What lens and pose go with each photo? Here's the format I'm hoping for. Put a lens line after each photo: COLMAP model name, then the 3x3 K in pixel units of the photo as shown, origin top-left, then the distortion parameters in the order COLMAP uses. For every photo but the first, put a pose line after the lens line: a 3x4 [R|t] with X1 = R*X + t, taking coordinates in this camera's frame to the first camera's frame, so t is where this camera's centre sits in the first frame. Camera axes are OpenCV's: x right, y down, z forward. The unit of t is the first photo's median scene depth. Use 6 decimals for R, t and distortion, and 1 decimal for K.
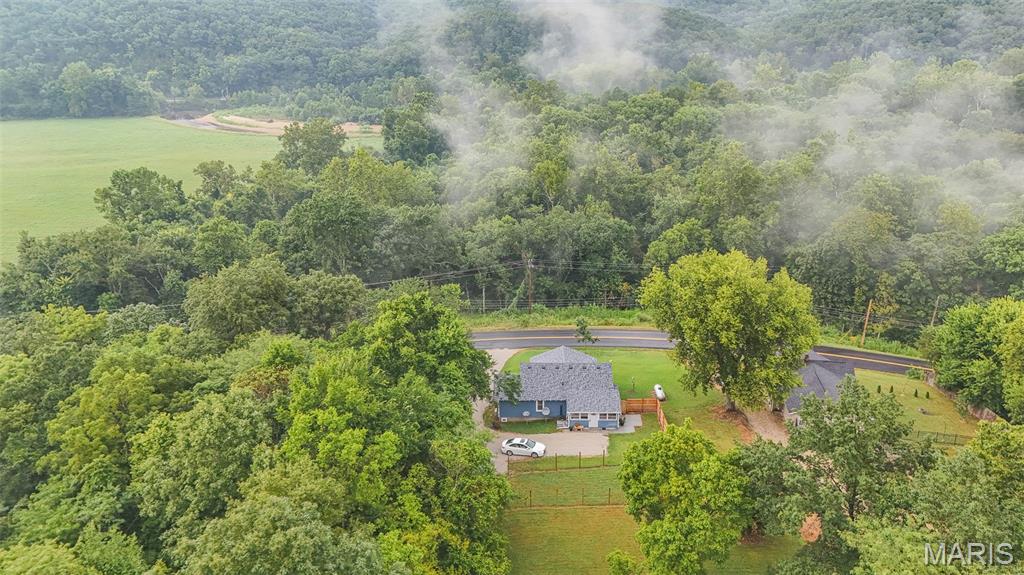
lens RADIAL K [[771.9, 0, 514.3], [0, 771.9, 262.7], [0, 0, 1]] dist [0.139367, -0.153143]
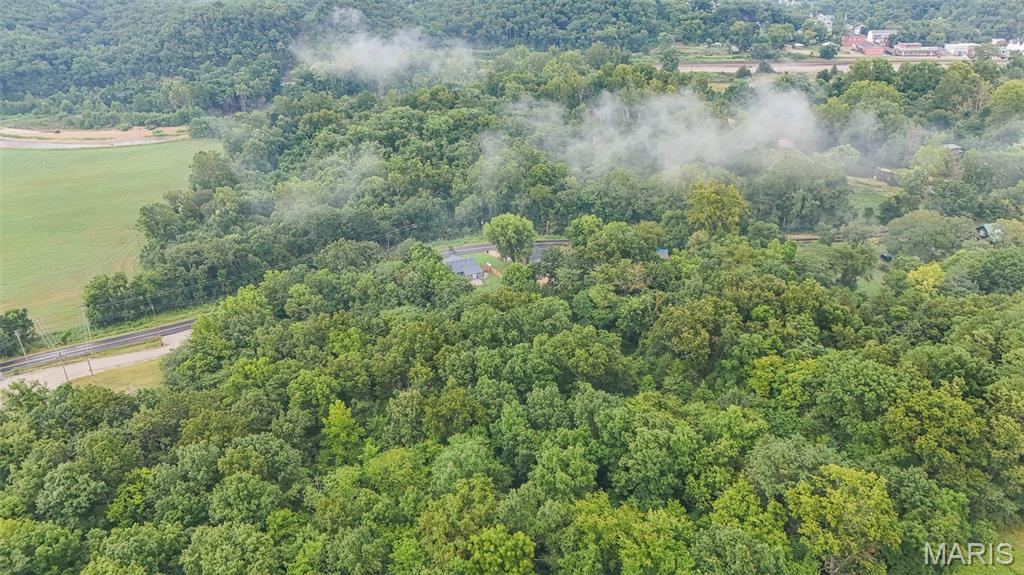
lens RADIAL K [[771.9, 0, 514.3], [0, 771.9, 262.7], [0, 0, 1]] dist [0.139367, -0.153143]
pose [[0.909025, -0.168939, 0.380963, -0.649743], [0.134720, 0.984190, 0.114985, -0.124521], [-0.394365, -0.053201, 0.917413, -1.317765]]
